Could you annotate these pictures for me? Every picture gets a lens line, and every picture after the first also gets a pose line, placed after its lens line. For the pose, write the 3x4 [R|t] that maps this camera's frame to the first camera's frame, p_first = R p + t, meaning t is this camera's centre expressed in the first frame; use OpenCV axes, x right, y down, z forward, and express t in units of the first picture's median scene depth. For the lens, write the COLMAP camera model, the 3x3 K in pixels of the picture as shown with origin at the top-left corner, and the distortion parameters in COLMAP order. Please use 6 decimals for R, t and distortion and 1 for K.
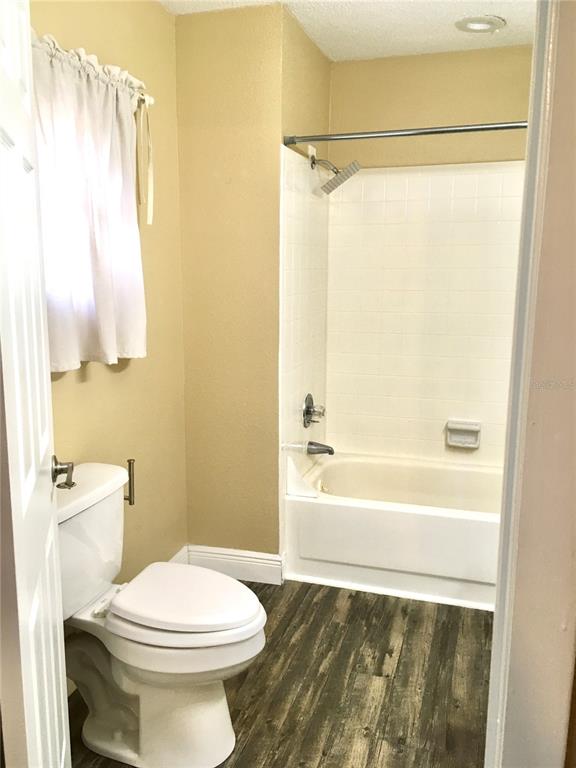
lens RADIAL K [[647.3, 0, 290.8], [0, 647.3, 384.9], [0, 0, 1]] dist [0.014237, -0.008628]
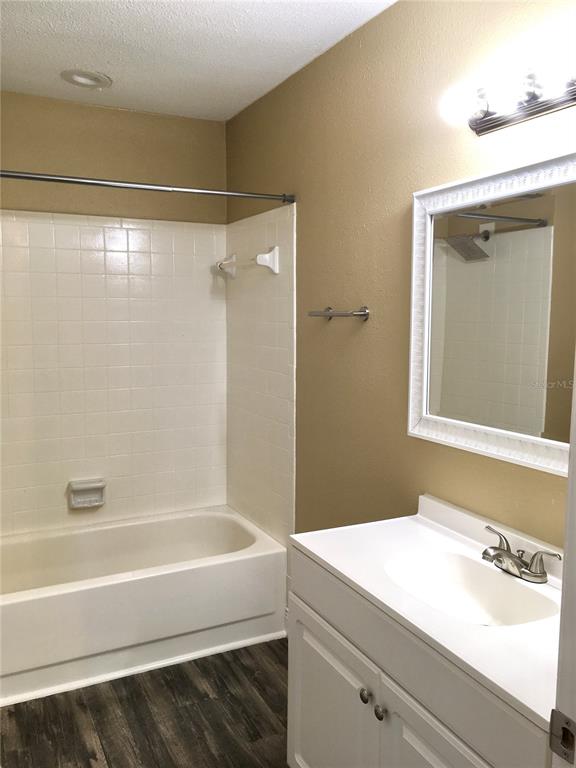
lens RADIAL K [[647.3, 0, 290.0], [0, 647.3, 380.9], [0, 0, 1]] dist [0.014237, -0.008628]
pose [[0.725488, -0.070642, 0.684600, -0.190310], [0.126109, 0.991522, -0.031328, -0.024304], [-0.676583, 0.109062, 0.728245, 0.111074]]
